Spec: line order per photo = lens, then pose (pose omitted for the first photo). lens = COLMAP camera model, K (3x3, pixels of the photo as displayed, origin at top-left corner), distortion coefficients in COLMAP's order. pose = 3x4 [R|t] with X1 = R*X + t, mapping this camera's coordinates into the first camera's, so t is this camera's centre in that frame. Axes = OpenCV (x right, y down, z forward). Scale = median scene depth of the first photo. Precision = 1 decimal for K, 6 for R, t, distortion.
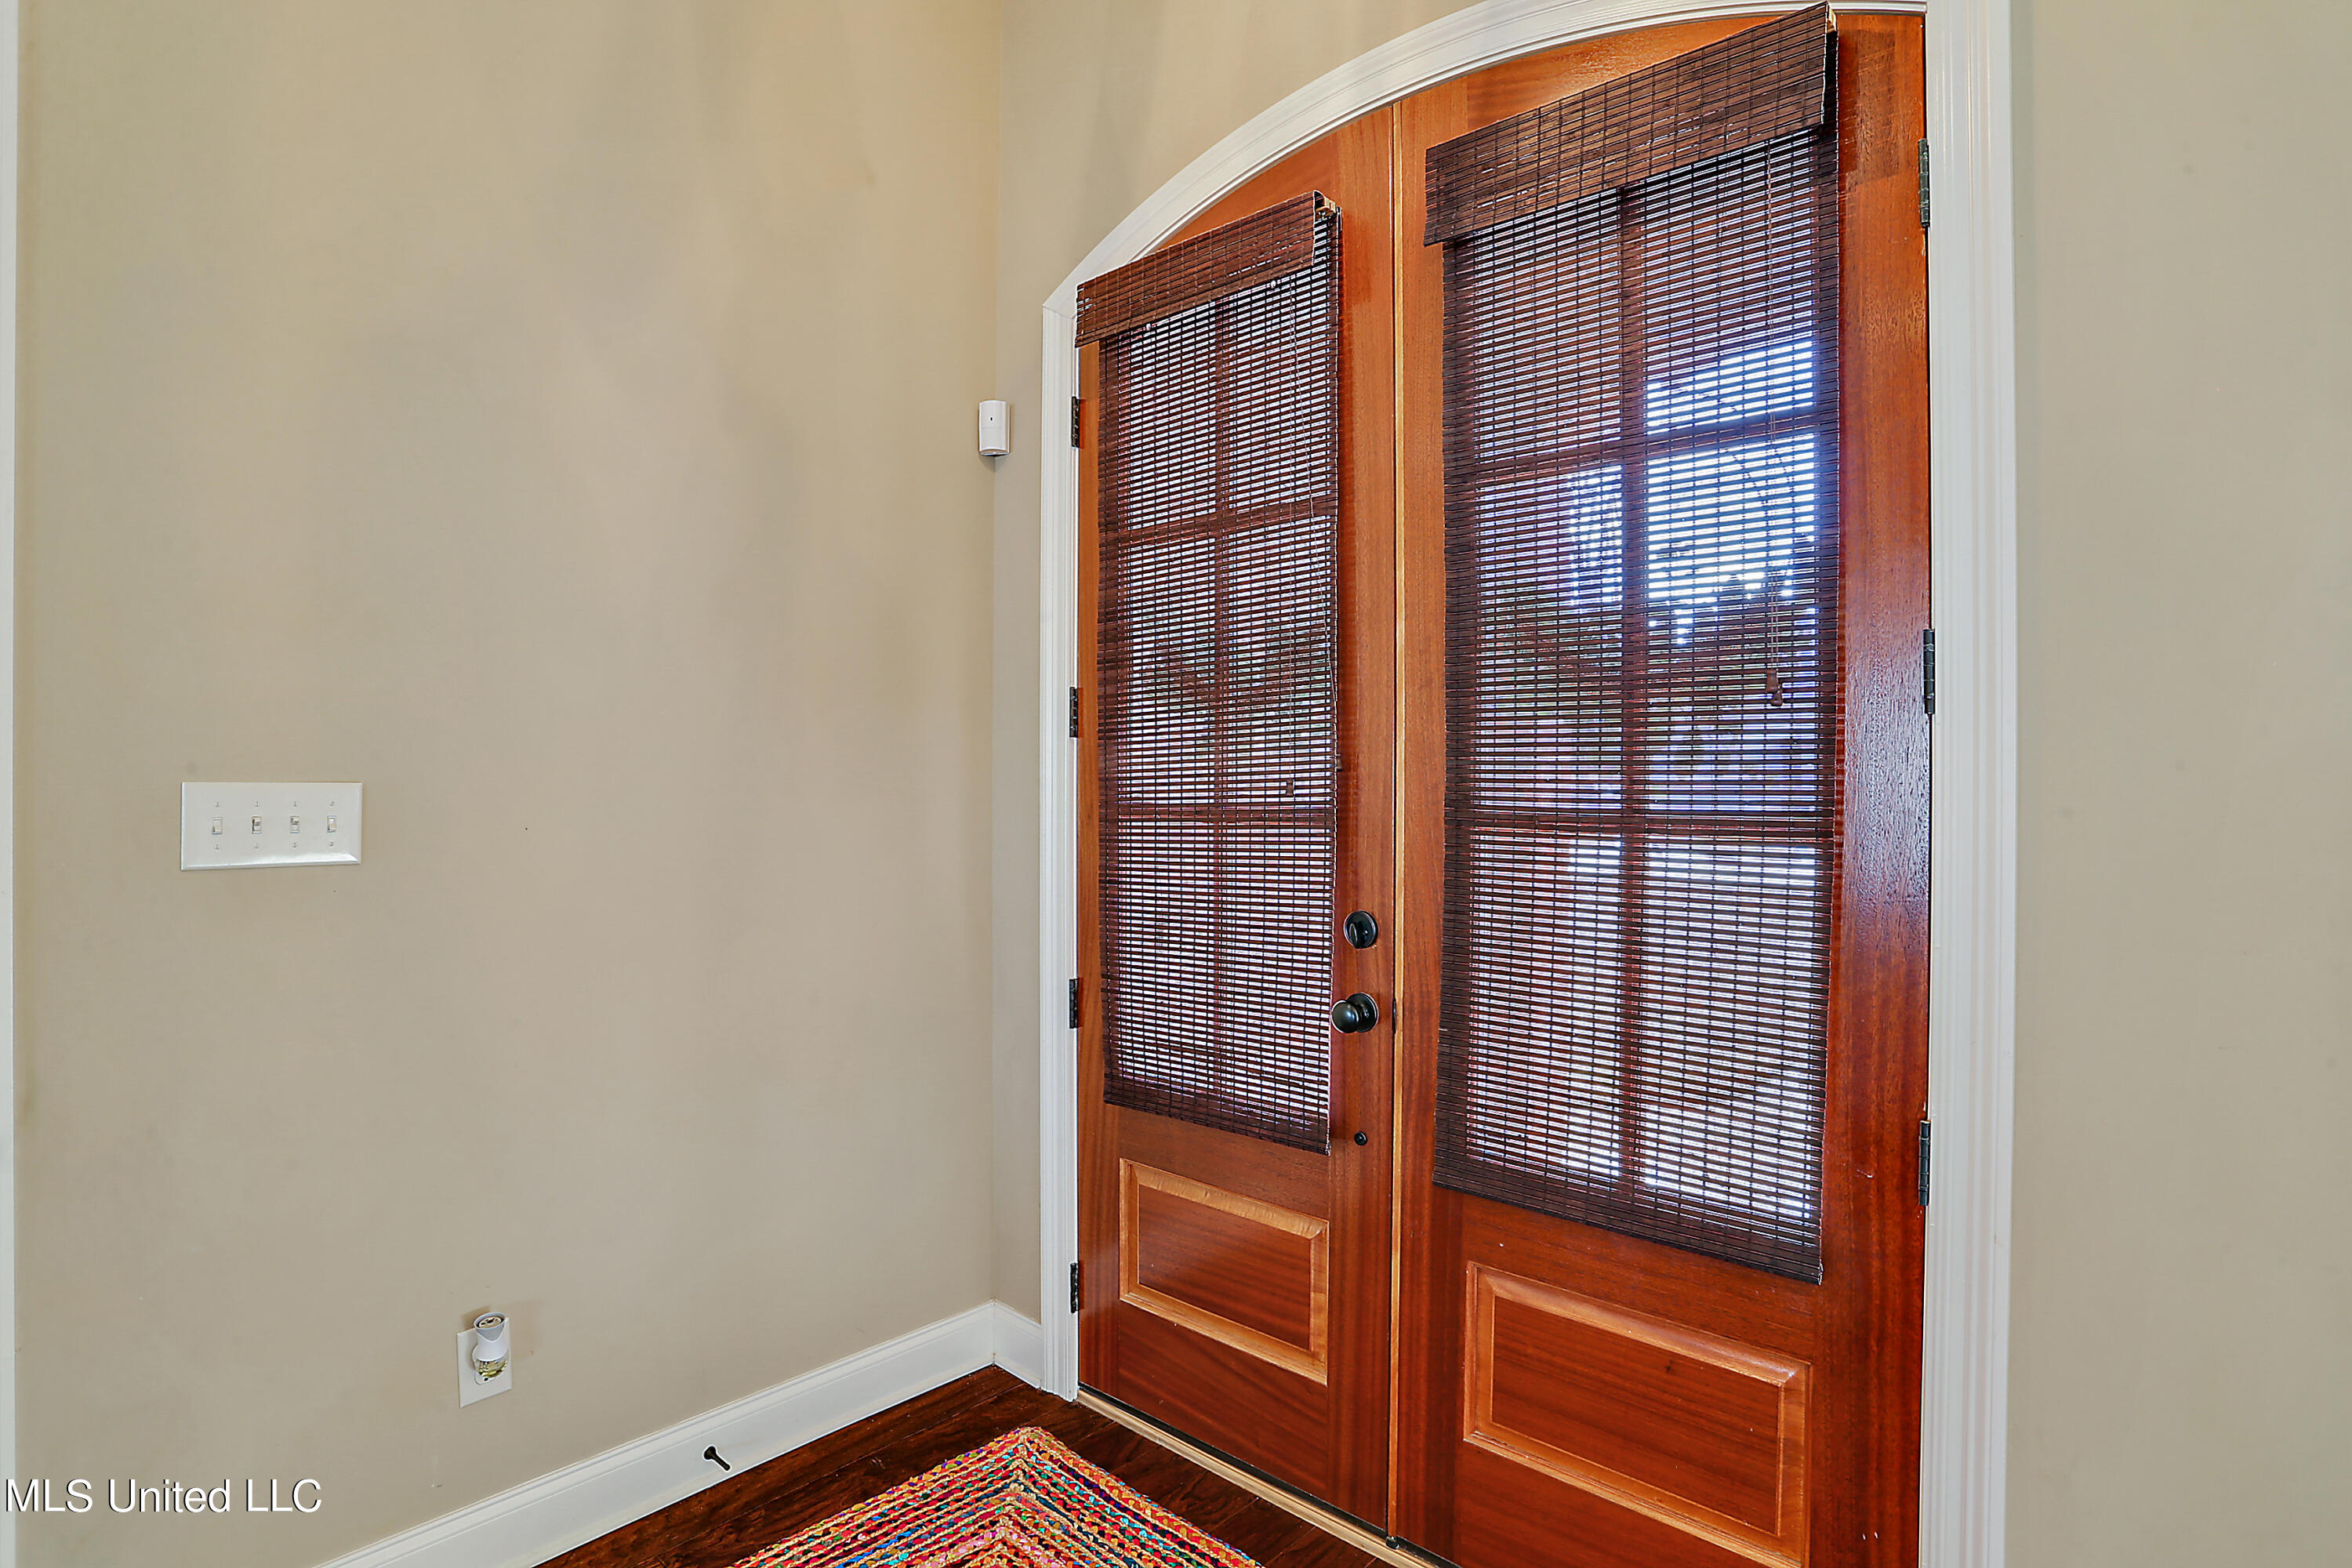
lens RADIAL K [[1173.6, 0, 1162.5], [0, 1173.6, 773.4], [0, 0, 1]] dist [-0.069015, 0.028986]
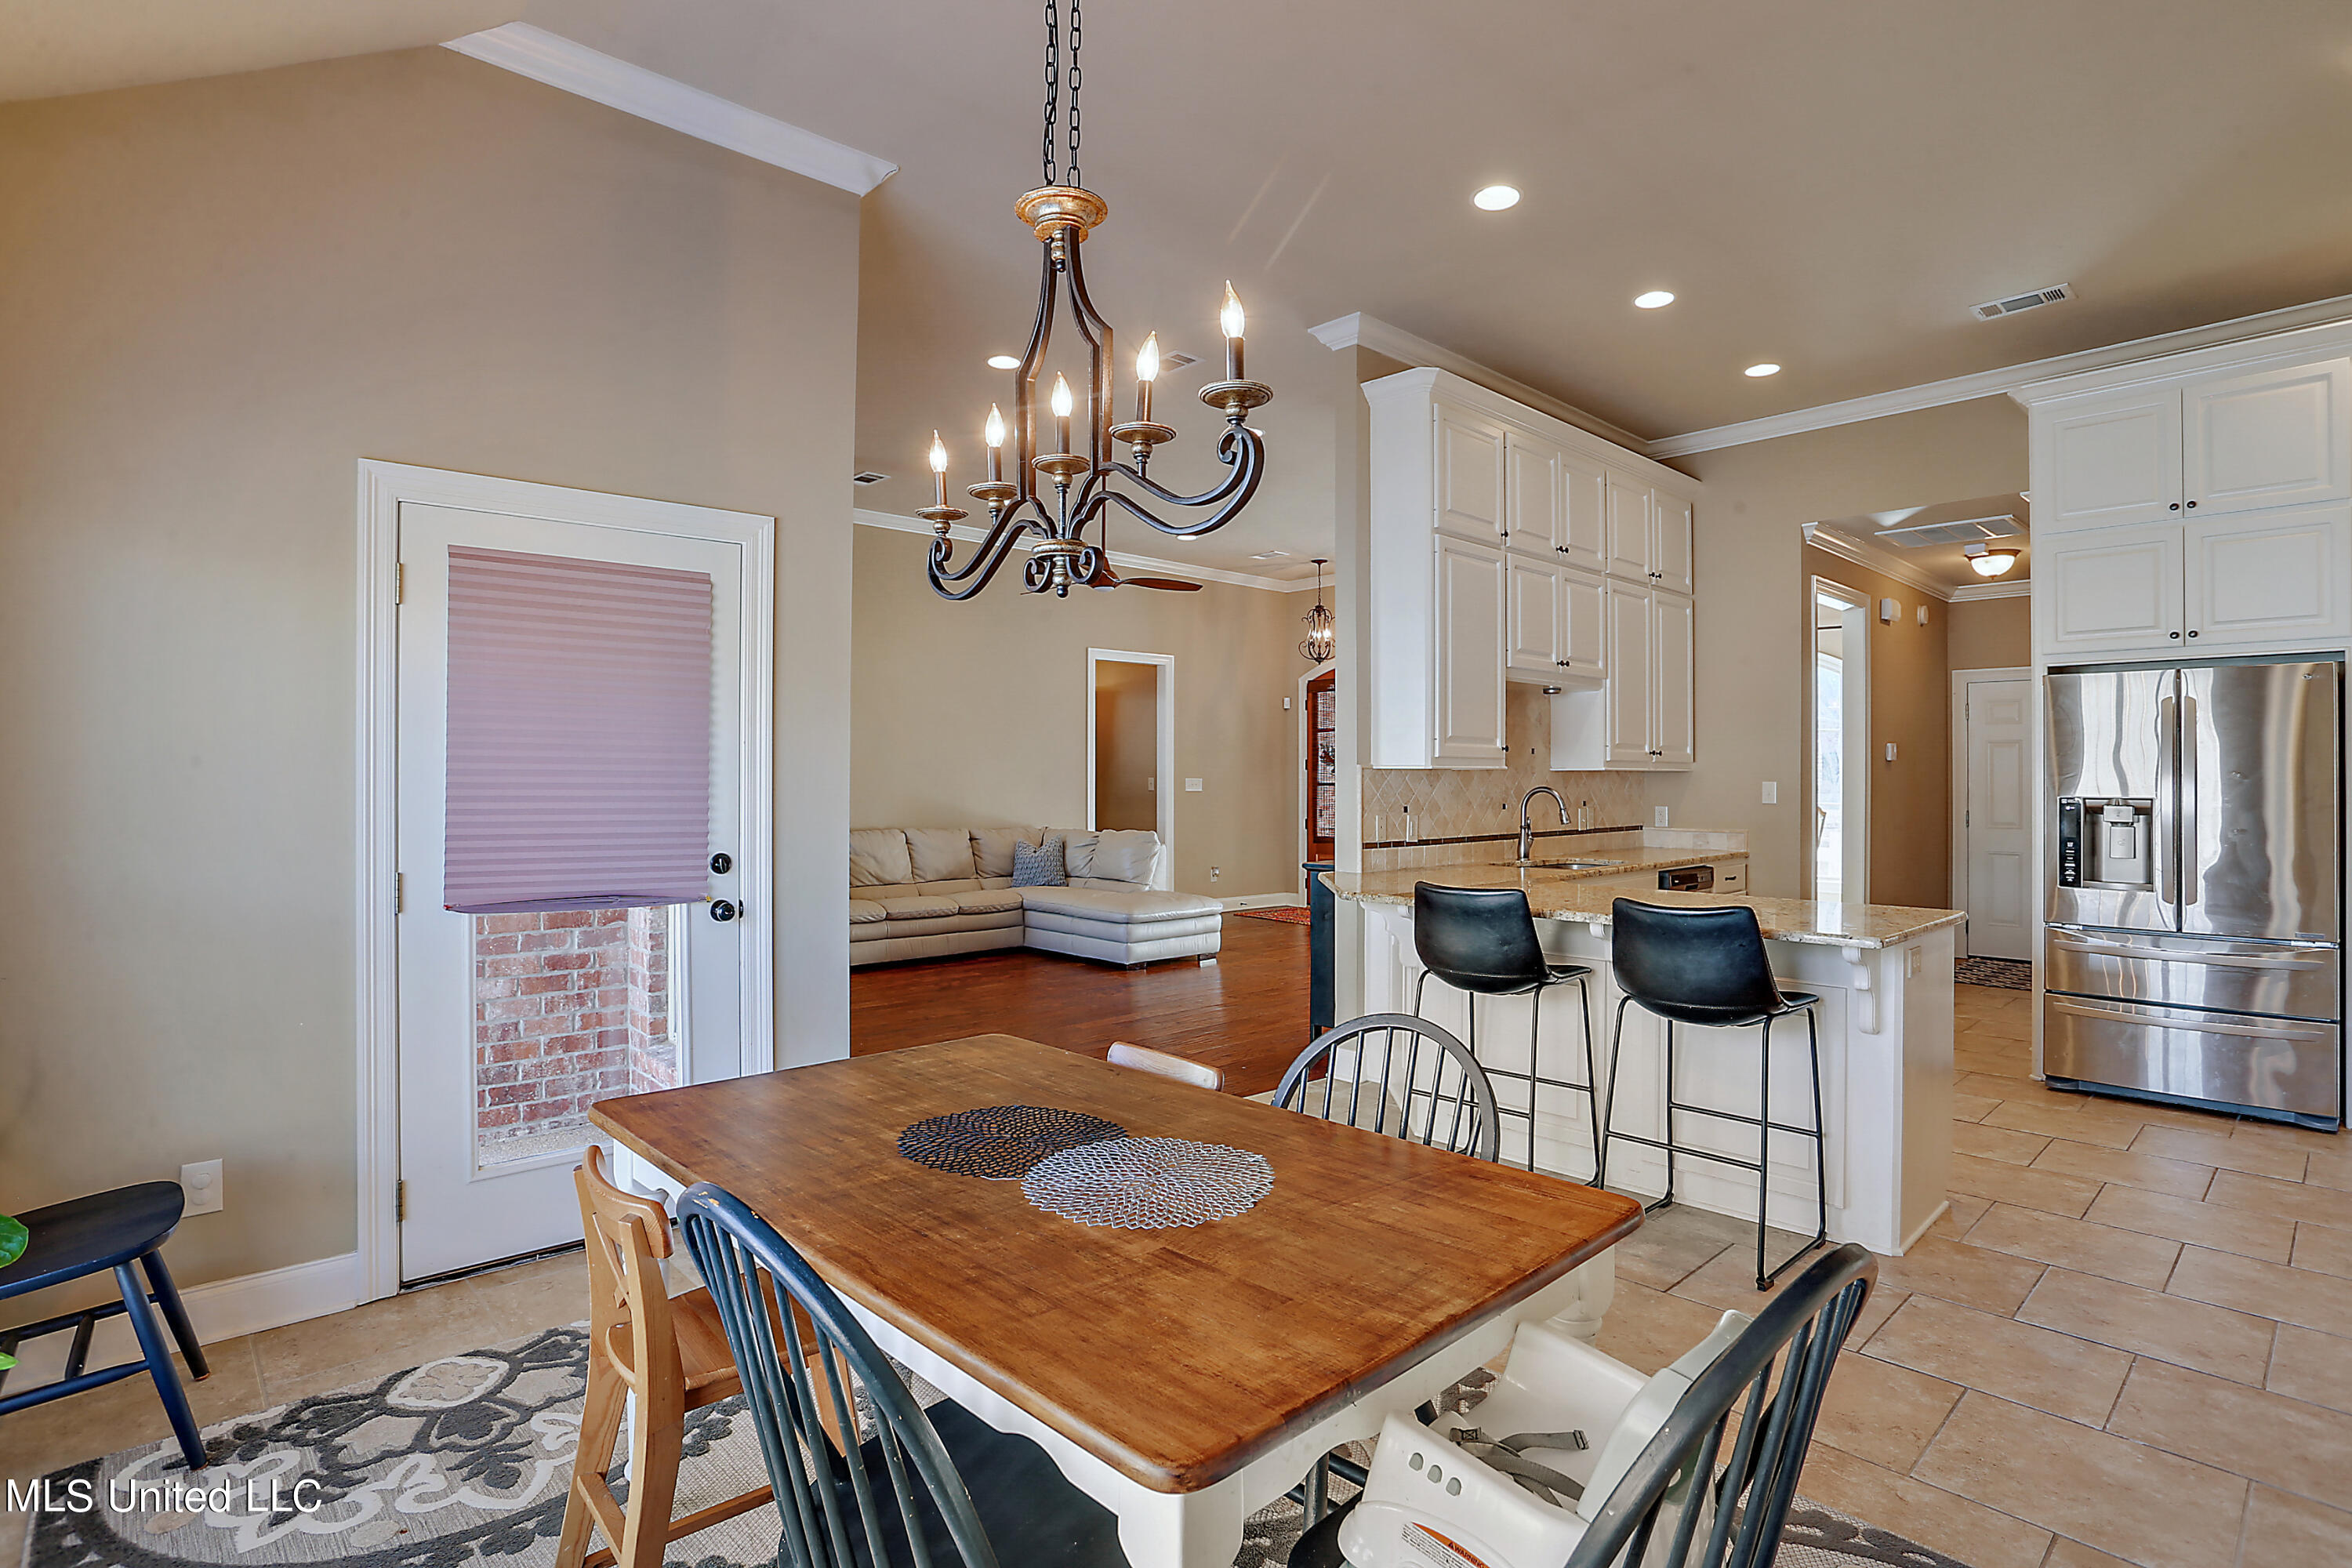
lens RADIAL K [[1173.6, 0, 1162.5], [0, 1173.6, 773.4], [0, 0, 1]] dist [-0.069015, 0.028986]
pose [[0.995927, -0.006402, -0.089936, -0.265463], [0.006154, 0.999976, -0.003038, -0.004483], [0.089953, 0.002472, 0.995943, -4.479896]]
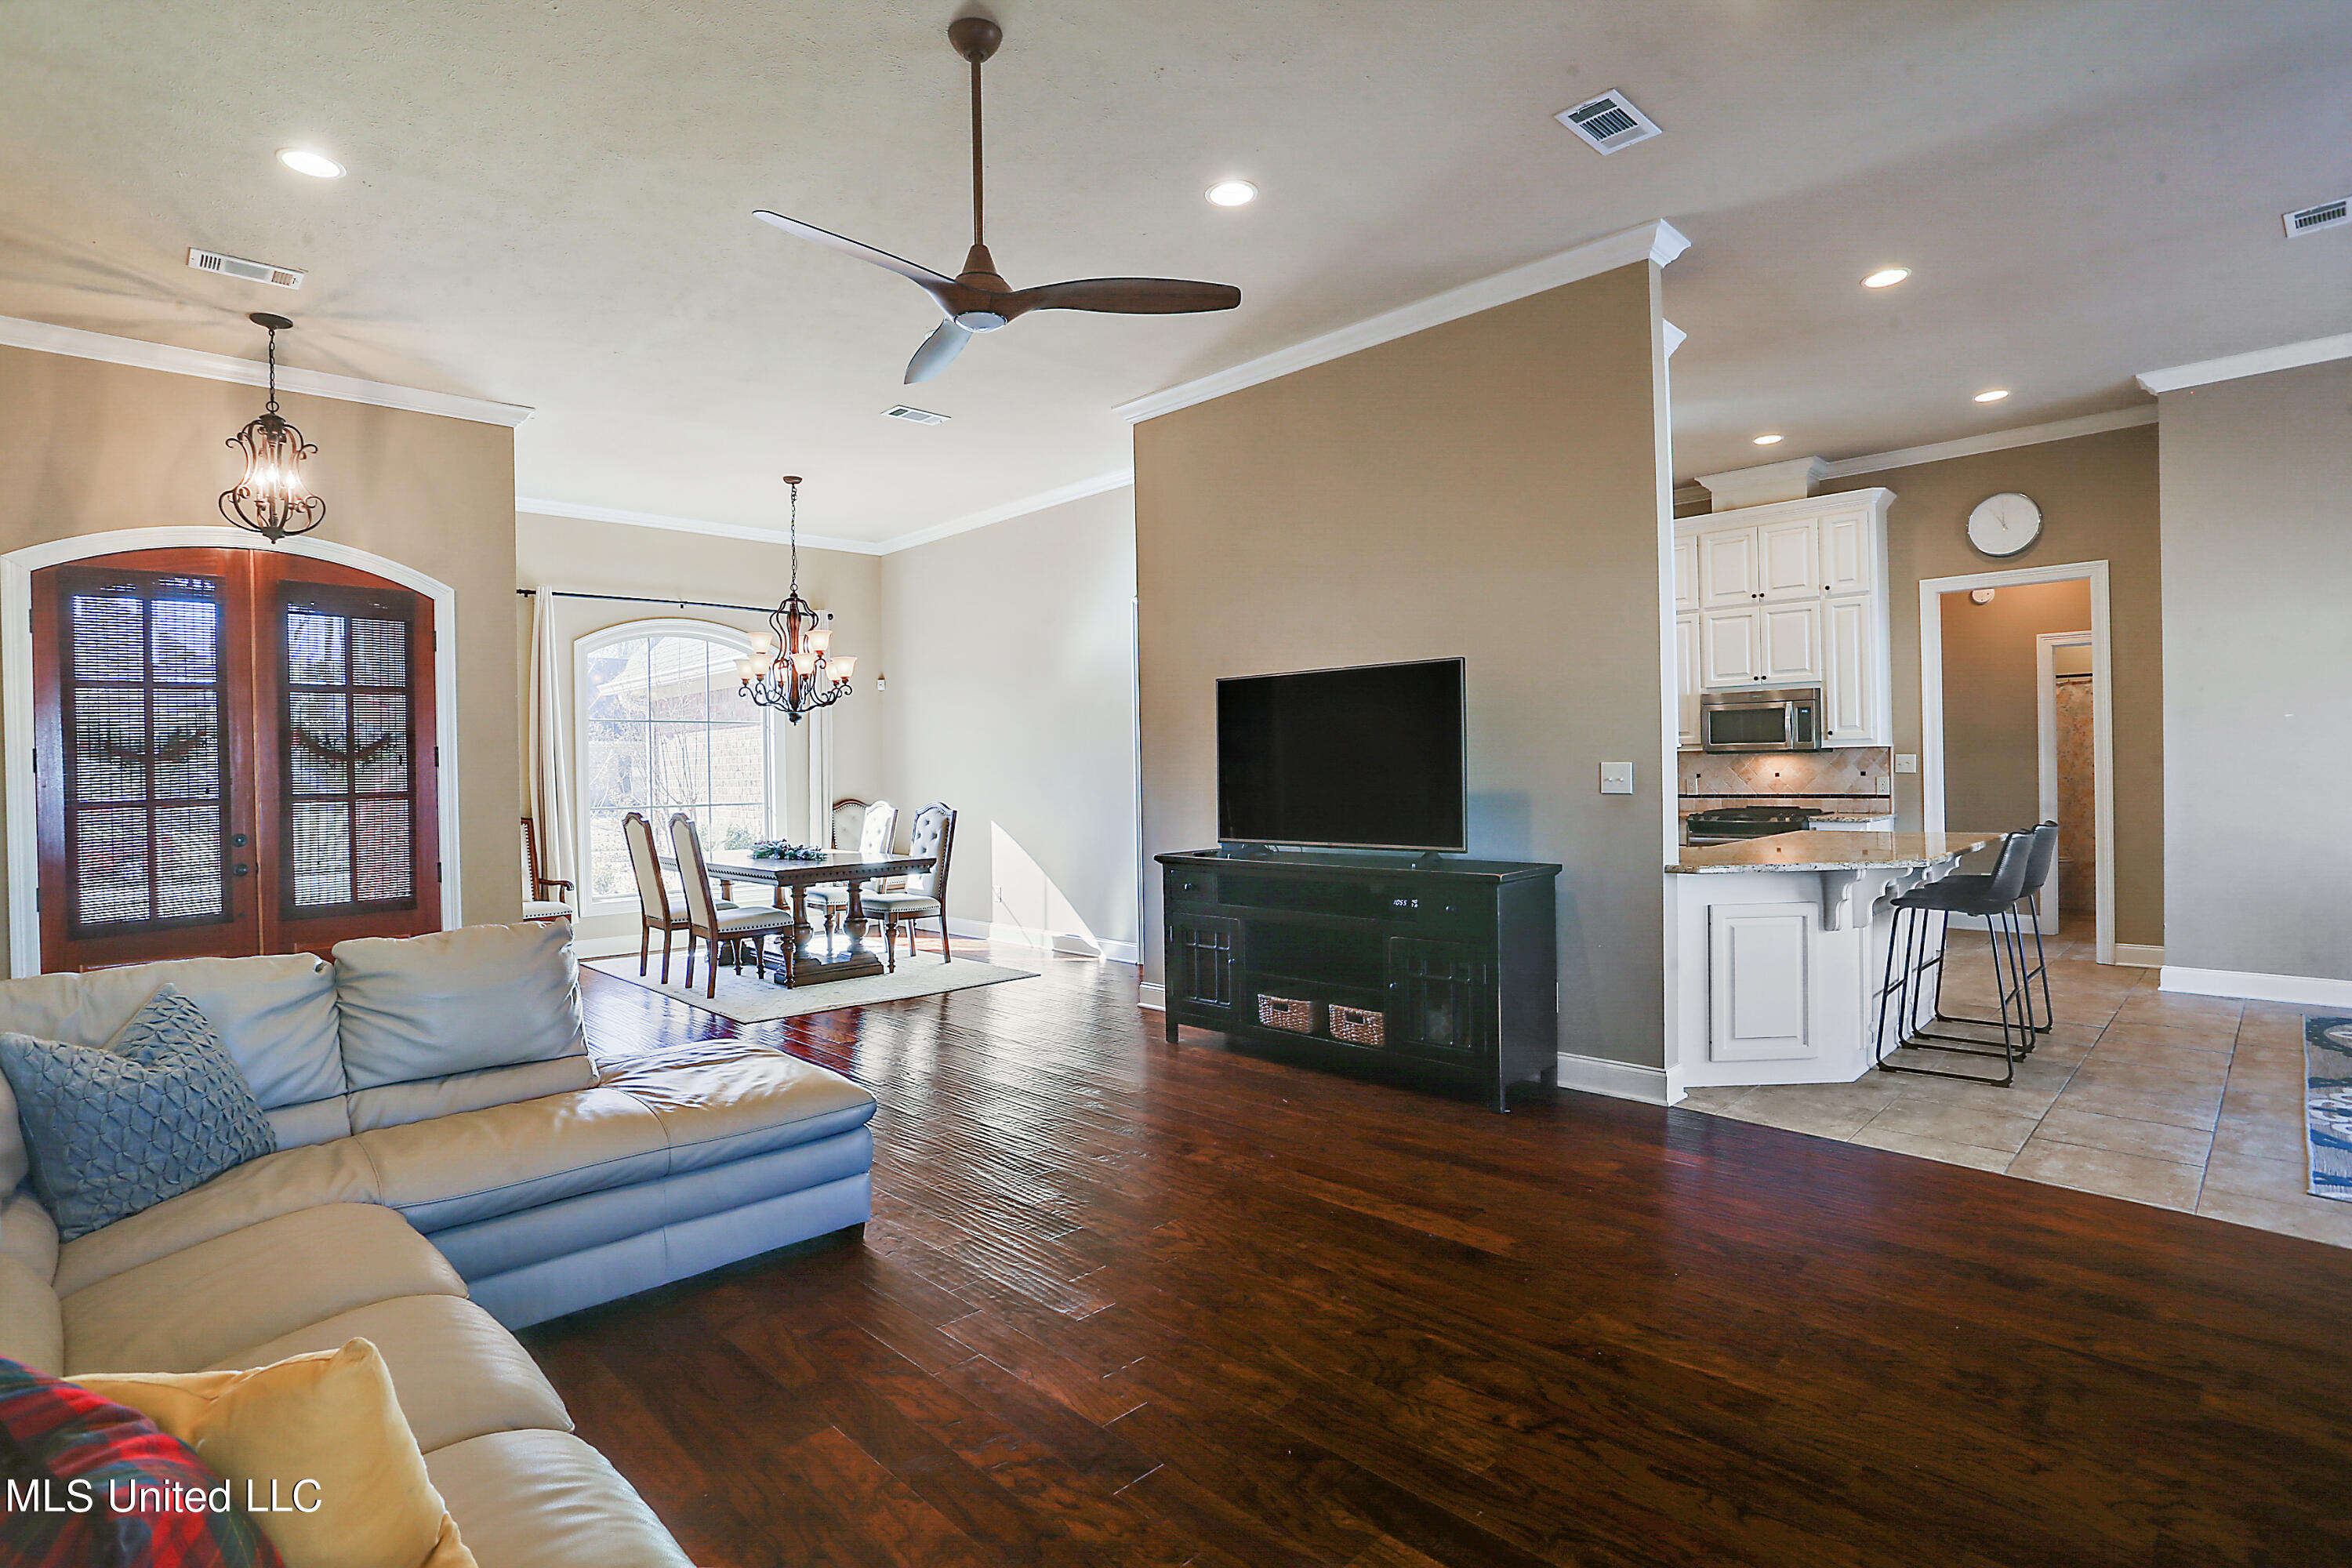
lens RADIAL K [[1151.9, 0, 1176.0], [0, 1151.9, 784.0], [0, 0, 1]] dist [-0.037519, 0.000714]
pose [[0.053462, -0.022436, 0.998318, -2.199589], [0.020325, 0.999565, 0.021376, -0.014073], [-0.998363, 0.019148, 0.053895, -1.278474]]
